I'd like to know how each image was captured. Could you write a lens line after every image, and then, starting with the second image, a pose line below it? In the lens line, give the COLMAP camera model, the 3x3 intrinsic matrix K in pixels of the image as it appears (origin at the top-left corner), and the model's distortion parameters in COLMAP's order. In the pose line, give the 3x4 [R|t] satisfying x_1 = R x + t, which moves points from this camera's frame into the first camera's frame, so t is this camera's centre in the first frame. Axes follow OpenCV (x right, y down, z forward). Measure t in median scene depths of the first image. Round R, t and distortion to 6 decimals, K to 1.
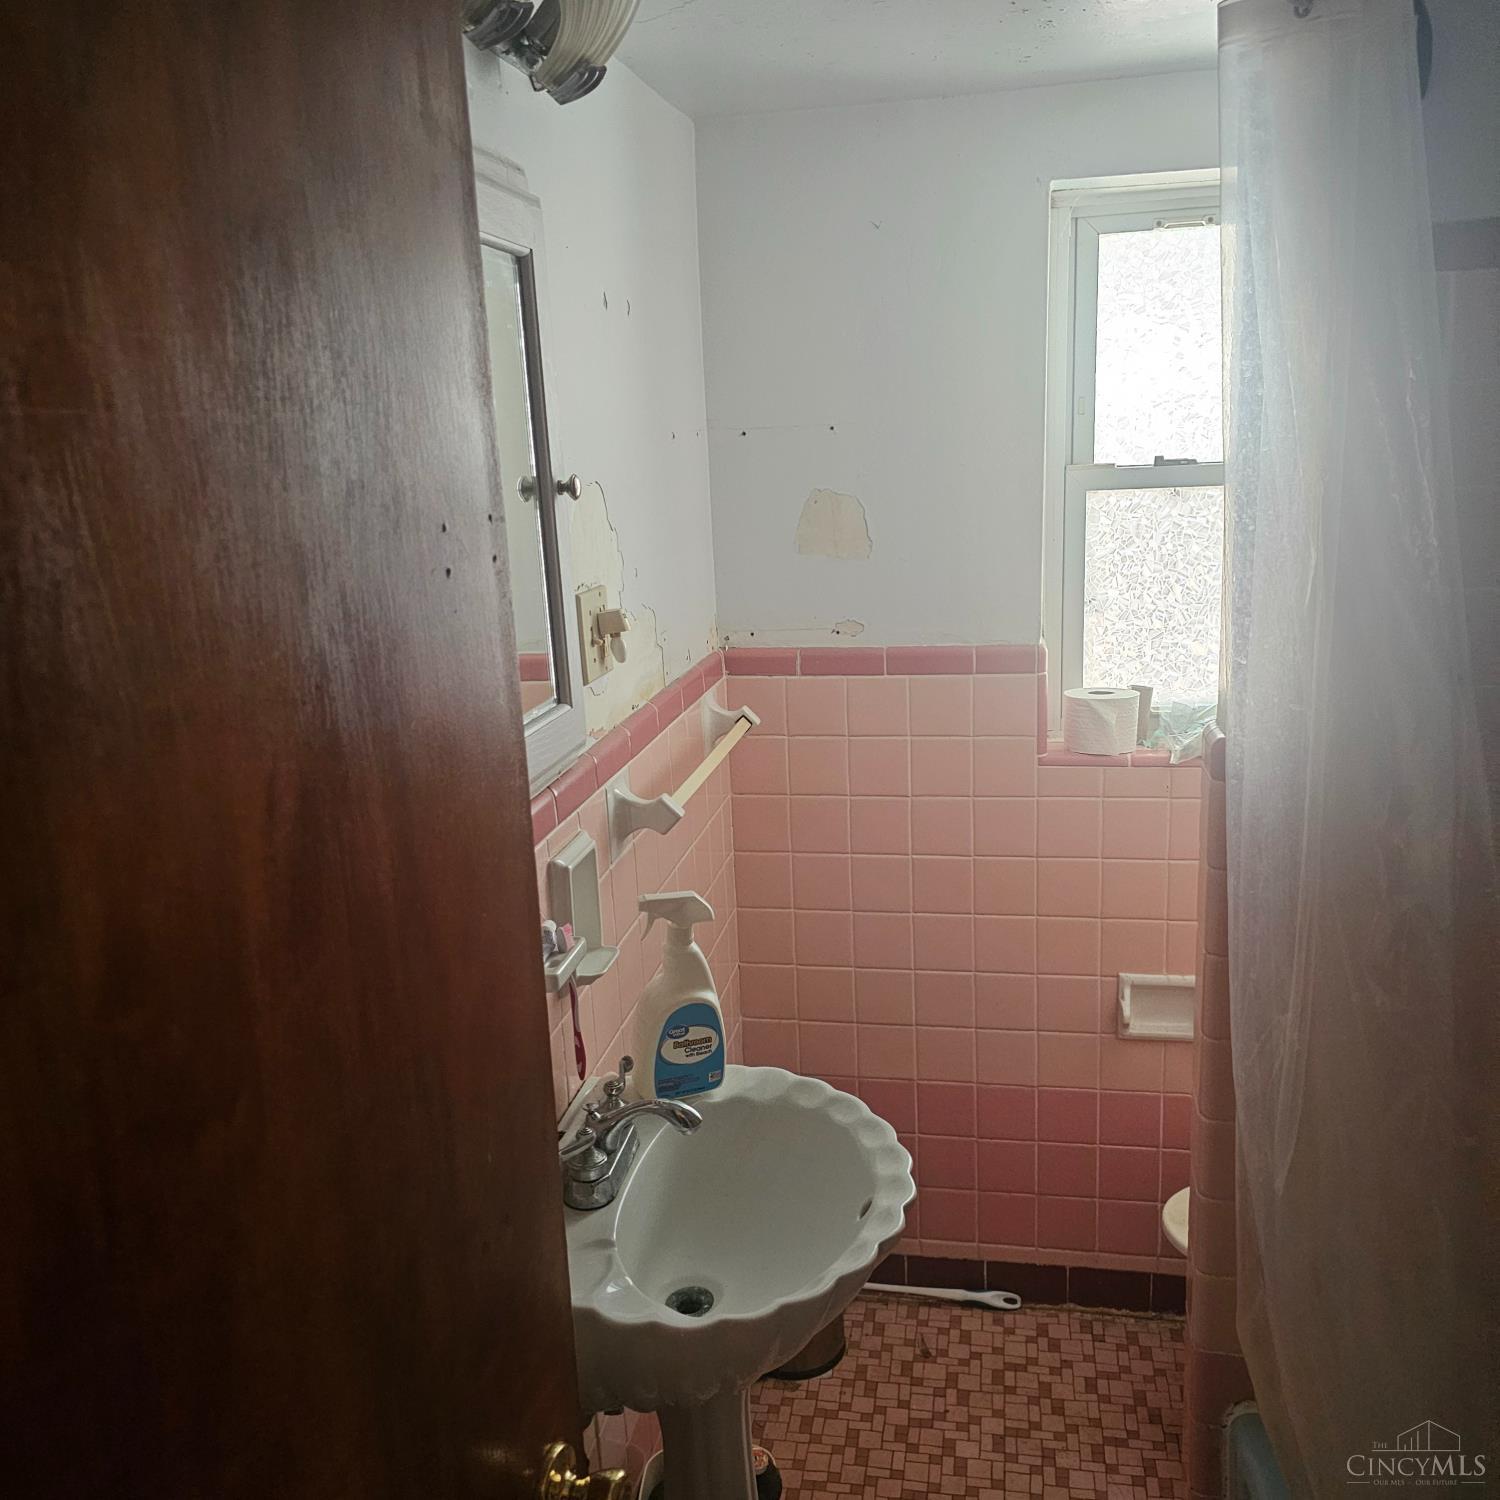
lens RADIAL K [[1308.3, 0, 750.0], [0, 1308.3, 750.0], [0, 0, 1]] dist [0.078883, -0.117787]
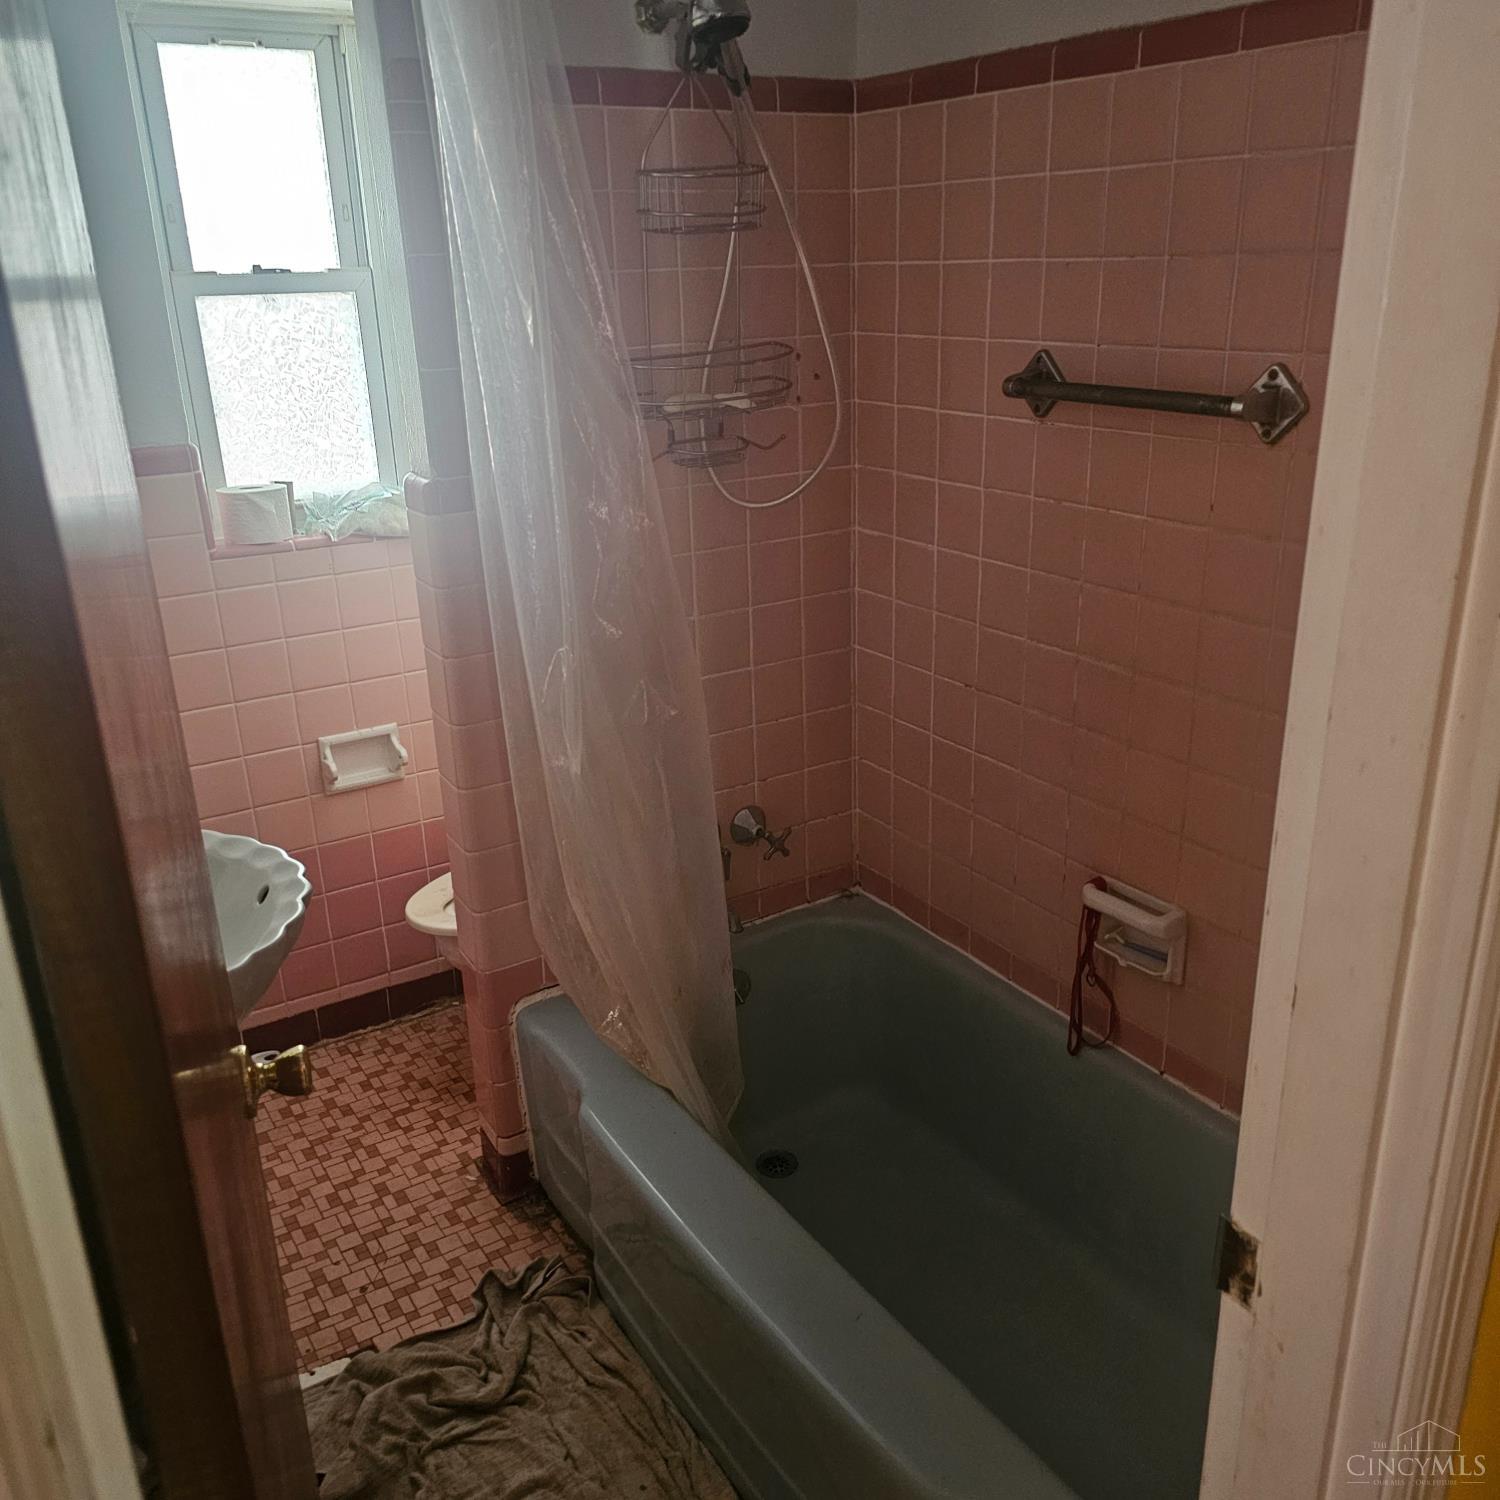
lens RADIAL K [[1362.5, 0, 750.0], [0, 1362.5, 750.0], [0, 0, 1]] dist [-0.000338, -0.000631]
pose [[0.729212, -0.206024, 0.652537, -0.210598], [0.146431, 0.978492, 0.145300, 0.065180], [-0.668437, -0.010403, 0.743696, -0.107872]]
